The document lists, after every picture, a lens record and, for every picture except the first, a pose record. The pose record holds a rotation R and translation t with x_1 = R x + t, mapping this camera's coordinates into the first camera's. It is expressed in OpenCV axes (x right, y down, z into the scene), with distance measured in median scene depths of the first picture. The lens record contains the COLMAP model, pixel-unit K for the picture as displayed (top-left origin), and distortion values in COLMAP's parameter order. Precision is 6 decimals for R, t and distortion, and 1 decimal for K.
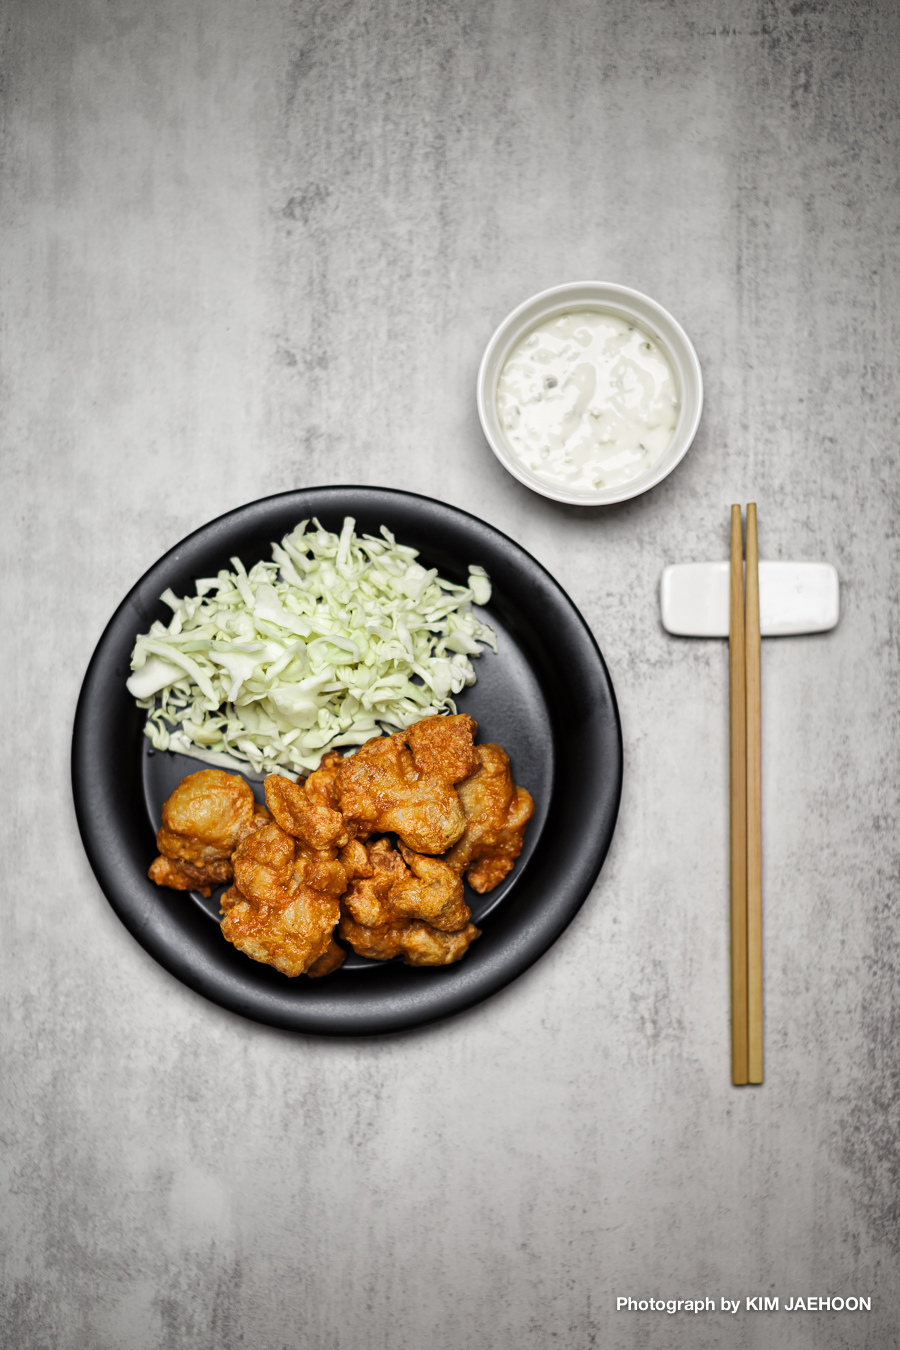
lens RADIAL K [[1911.7, 0, 450.0], [0, 1911.7, 675.0], [0, 0, 1]] dist [0.233718, -1.461999]
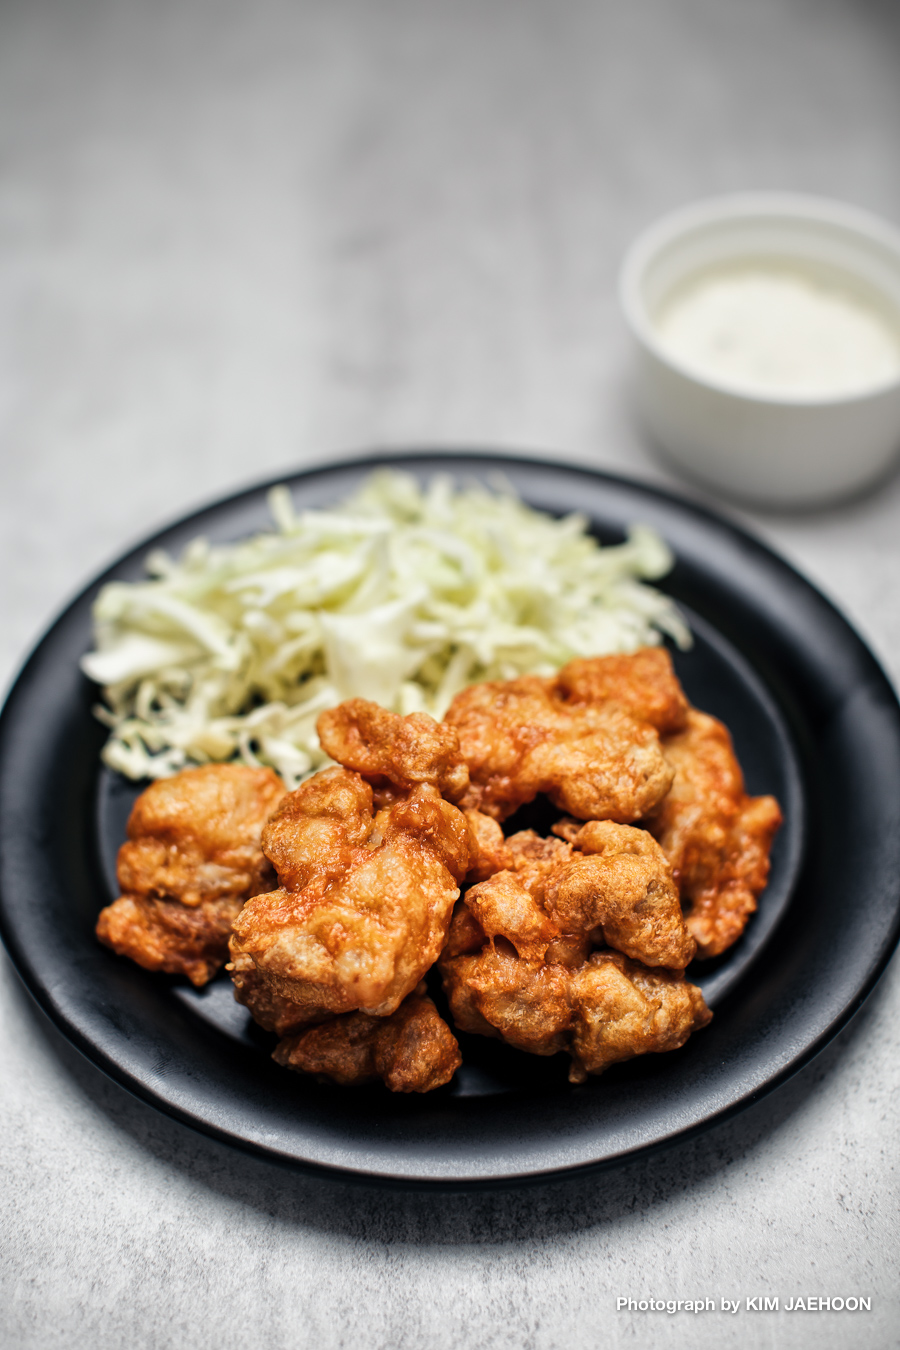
lens RADIAL K [[1911.7, 0, 450.0], [0, 1911.7, 675.0], [0, 0, 1]] dist [0.233718, -1.461999]
pose [[0.999608, -0.012522, 0.025042, -0.068774], [0.024268, 0.833535, -0.551934, 0.349890], [-0.013962, 0.552325, 0.833512, 0.498654]]
